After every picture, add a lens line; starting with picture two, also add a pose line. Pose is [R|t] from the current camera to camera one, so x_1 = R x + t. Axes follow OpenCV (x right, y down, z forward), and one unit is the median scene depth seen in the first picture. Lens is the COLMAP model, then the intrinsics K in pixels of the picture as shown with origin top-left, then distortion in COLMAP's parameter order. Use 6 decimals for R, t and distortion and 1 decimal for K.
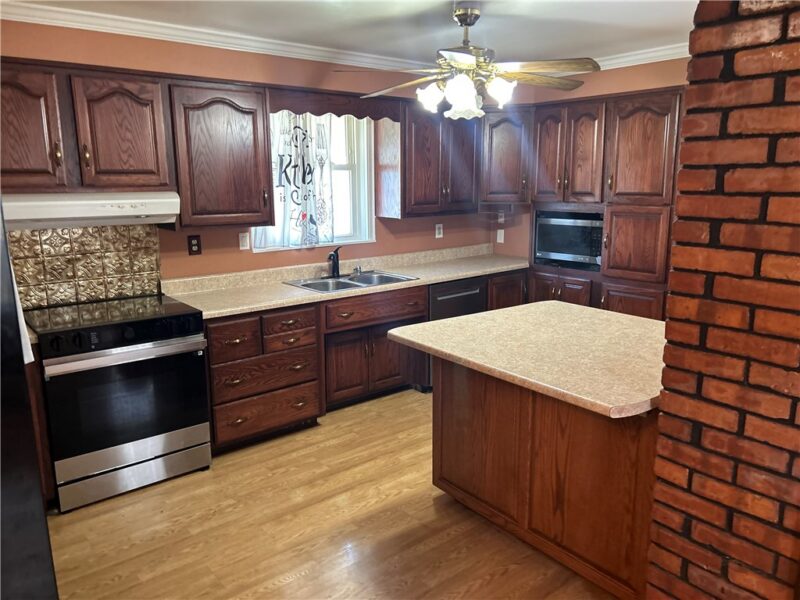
lens RADIAL K [[598.6, 0, 400.0], [0, 598.6, 300.0], [0, 0, 1]] dist [0.030098, -0.006813]
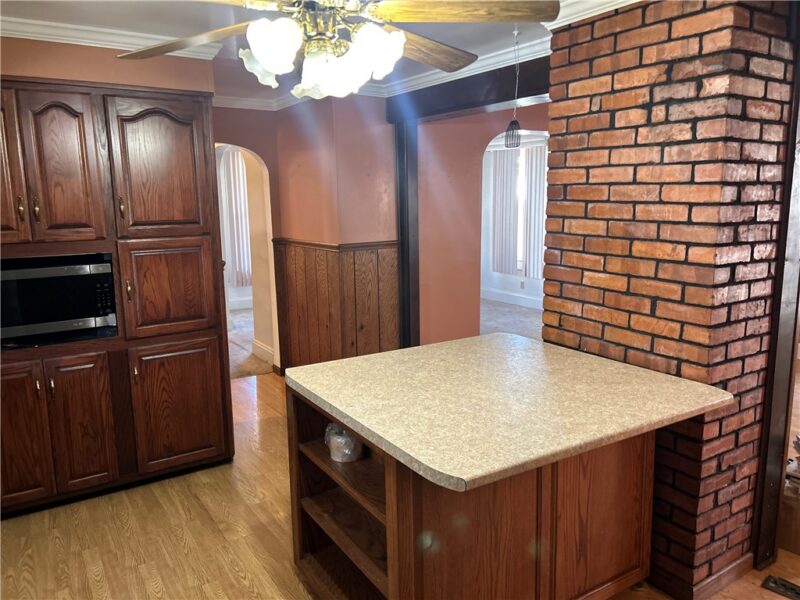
lens RADIAL K [[609.7, 0, 400.0], [0, 609.7, 300.0], [0, 0, 1]] dist [-0.010697, -0.007365]
pose [[0.110005, -0.163622, 0.980371, -0.378061], [0.214609, 0.967000, 0.137310, -0.132989], [-0.970485, 0.195292, 0.141489, 0.666956]]
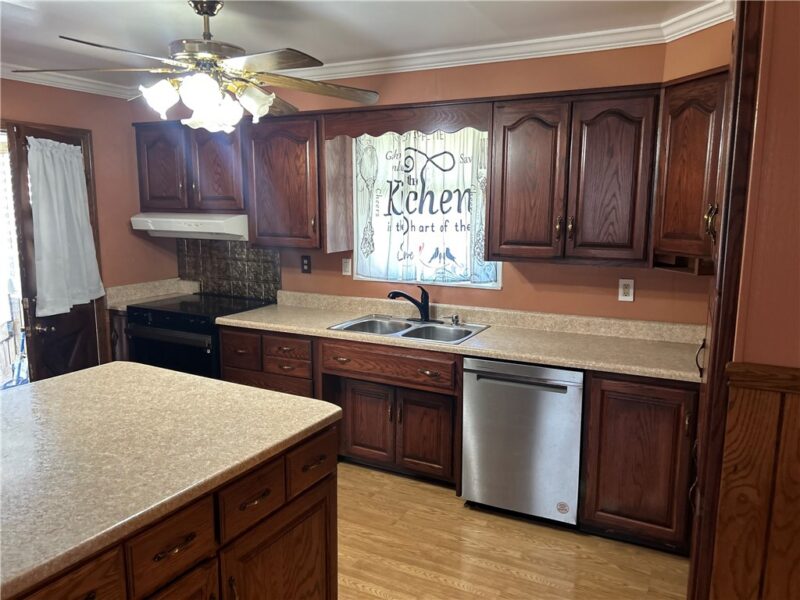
lens RADIAL K [[598.6, 0, 400.0], [0, 598.6, 300.0], [0, 0, 1]] dist [0.030098, -0.006813]
pose [[0.396382, 0.151824, -0.905445, 0.726243], [-0.191183, 0.978261, 0.080338, -0.147662], [0.897959, 0.141261, 0.416791, 0.700946]]
